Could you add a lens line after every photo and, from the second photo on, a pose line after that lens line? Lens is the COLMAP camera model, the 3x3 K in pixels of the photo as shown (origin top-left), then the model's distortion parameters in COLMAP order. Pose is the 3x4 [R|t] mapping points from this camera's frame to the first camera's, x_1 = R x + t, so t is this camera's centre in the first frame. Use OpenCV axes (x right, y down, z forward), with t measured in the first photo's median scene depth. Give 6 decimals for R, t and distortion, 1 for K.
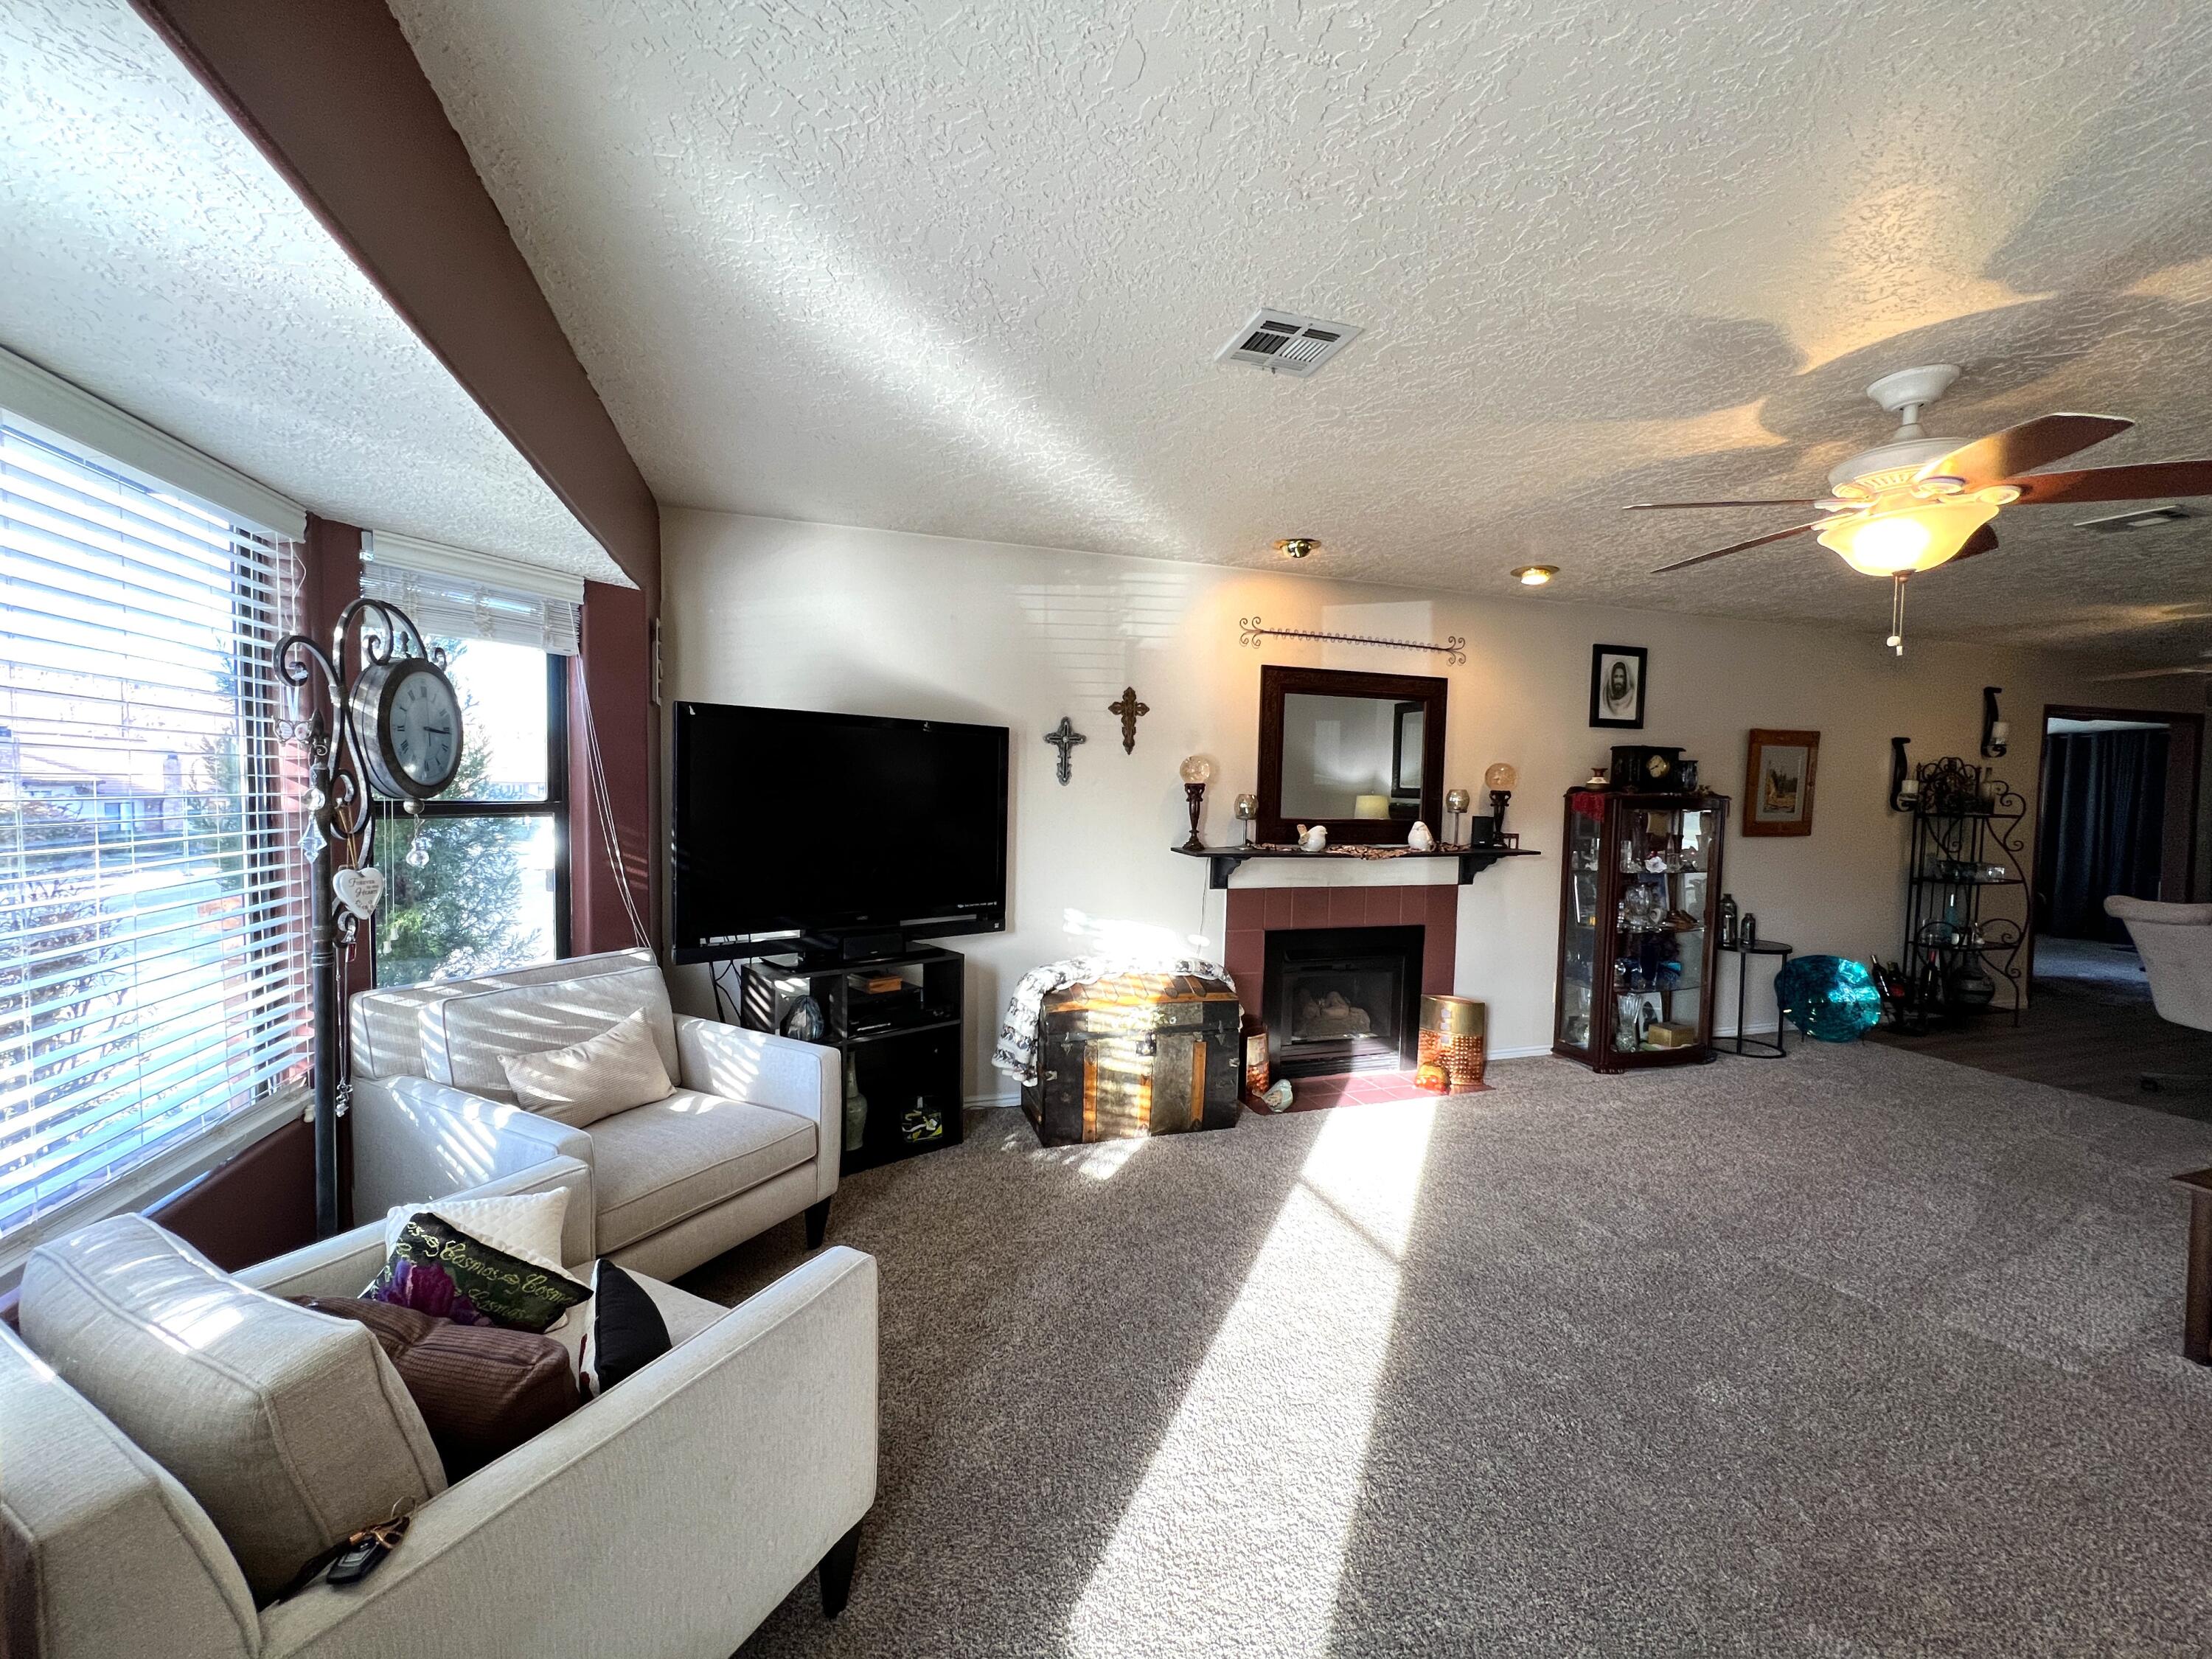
lens RADIAL K [[887.4, 0, 1088.9], [0, 887.4, 840.1], [0, 0, 1]] dist [-0.000659, -0.000327]
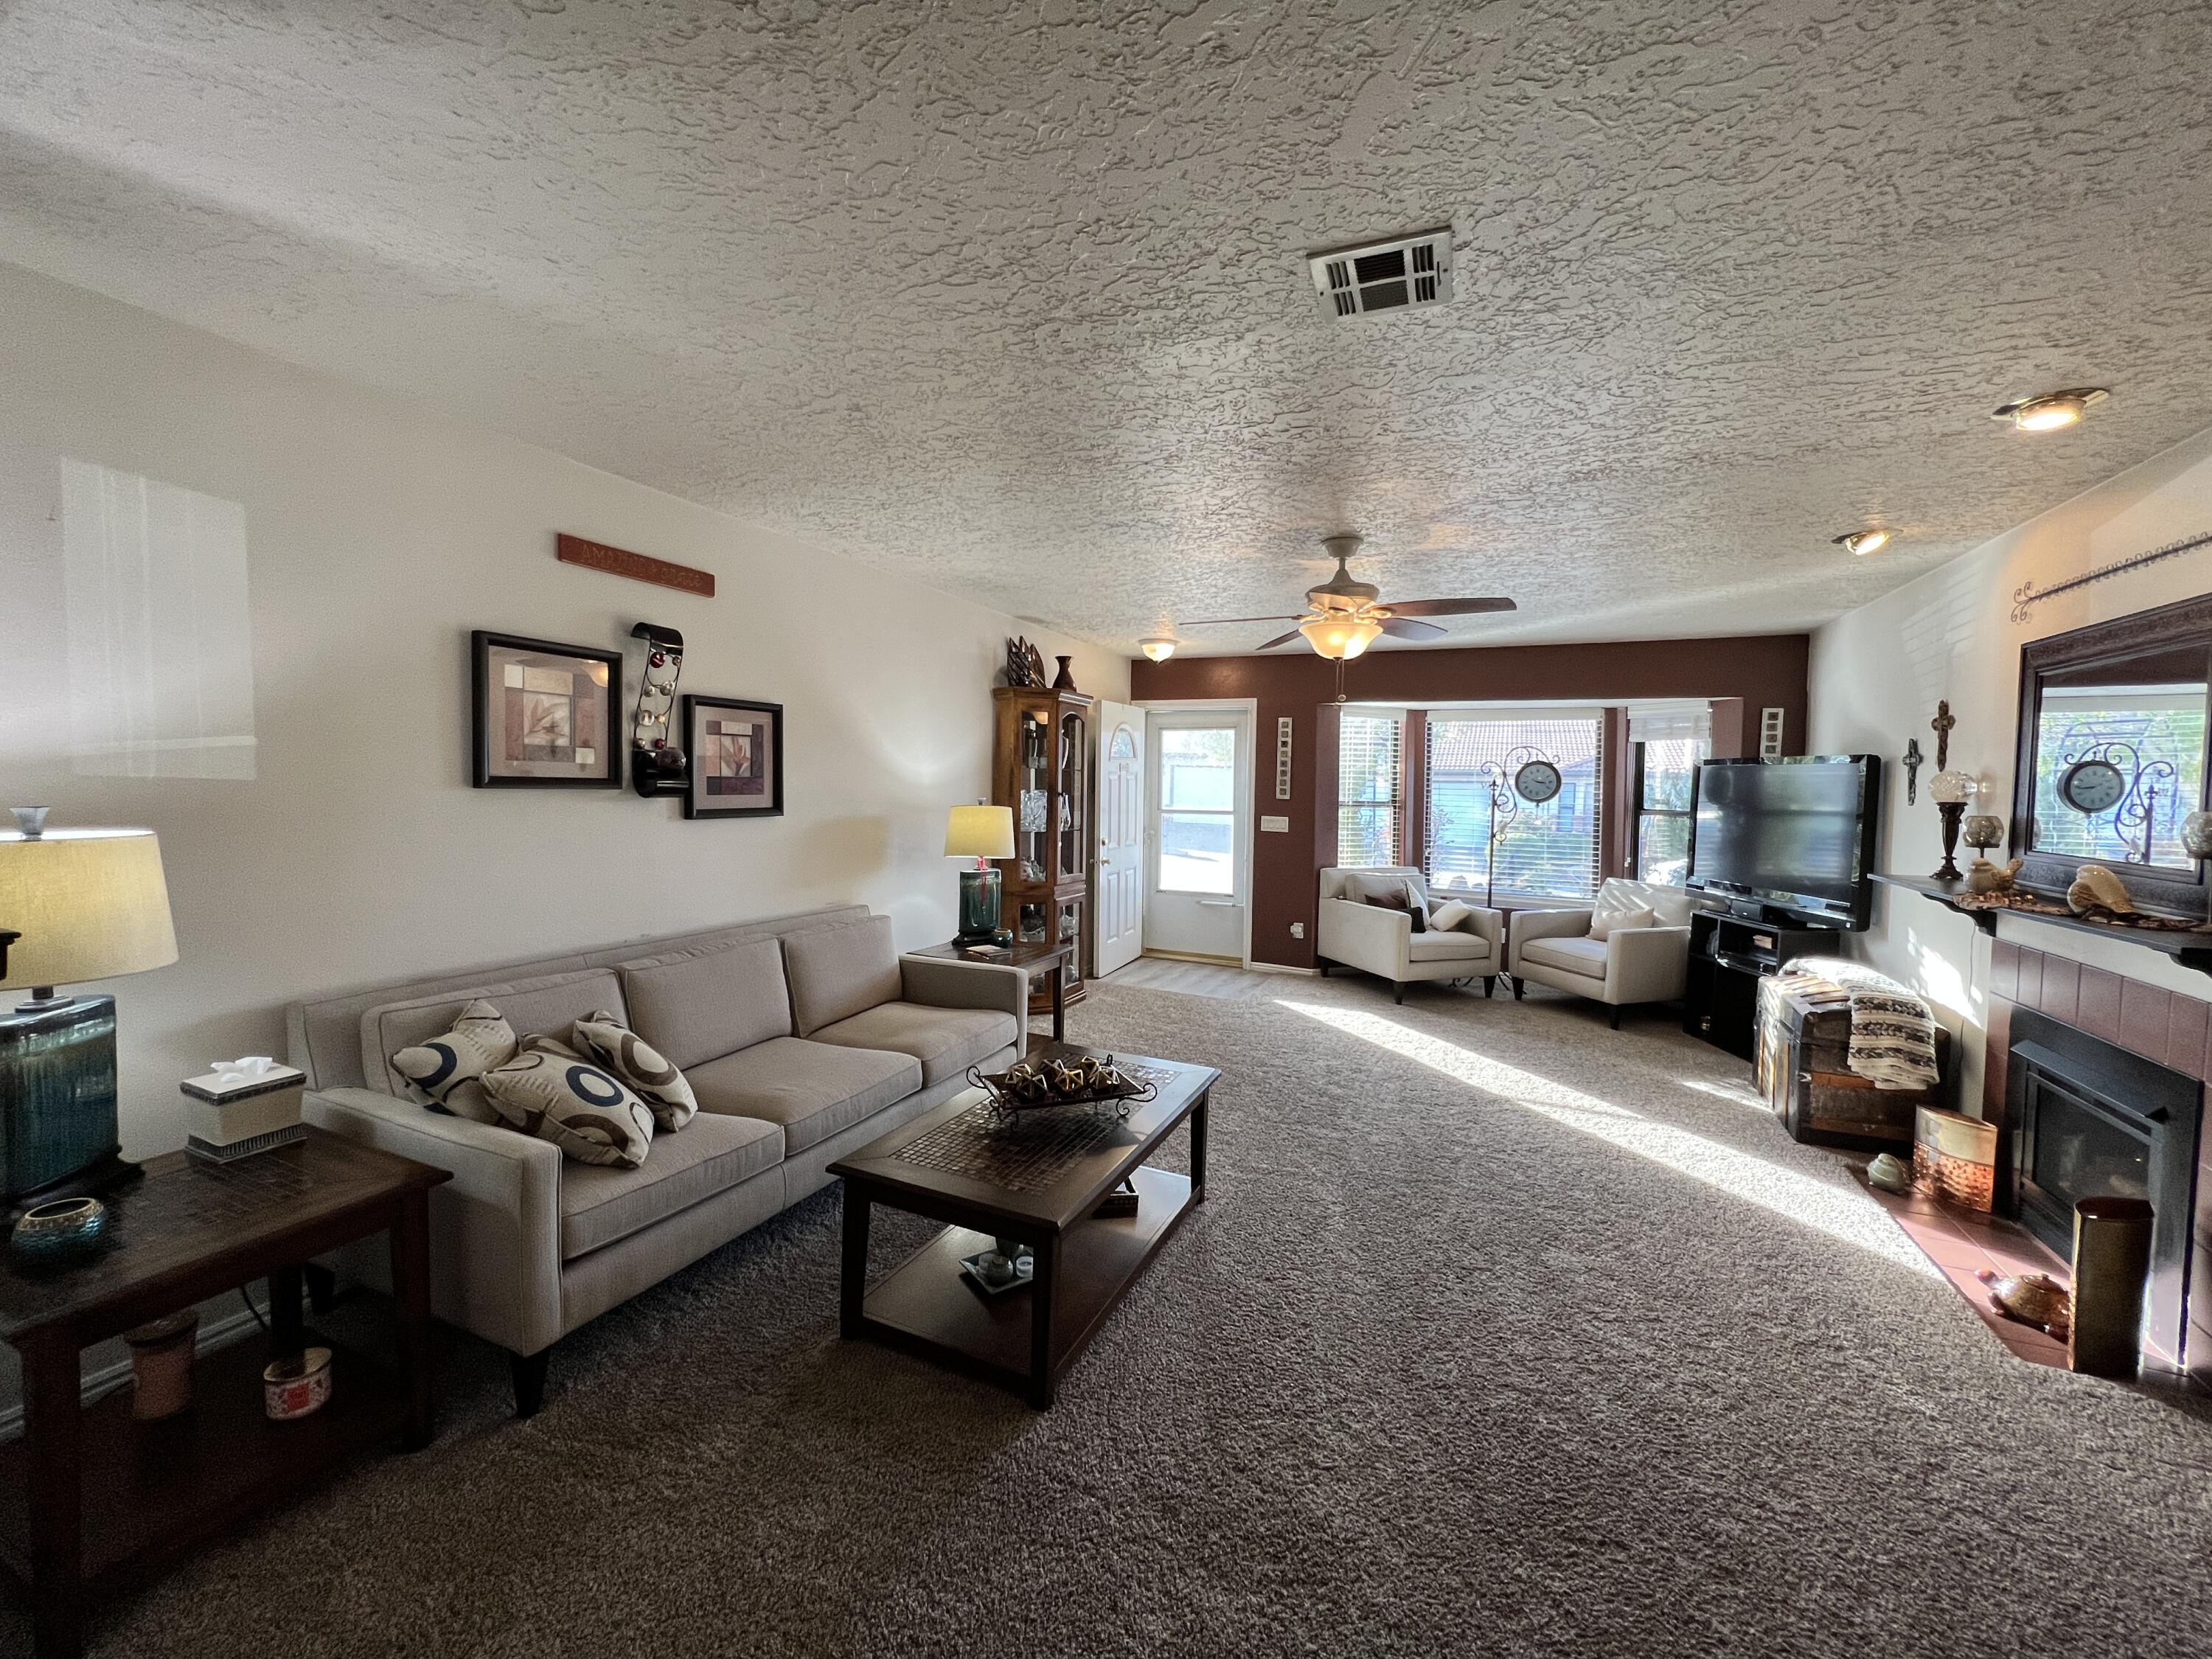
lens RADIAL K [[887.4, 0, 1103.3], [0, 887.4, 829.2], [0, 0, 1]] dist [-0.000659, -0.000327]
pose [[-0.674609, 0.011026, -0.738093, 1.106248], [-0.067172, 0.994823, 0.076256, -0.040657], [0.735112, 0.101022, -0.670376, 0.820529]]
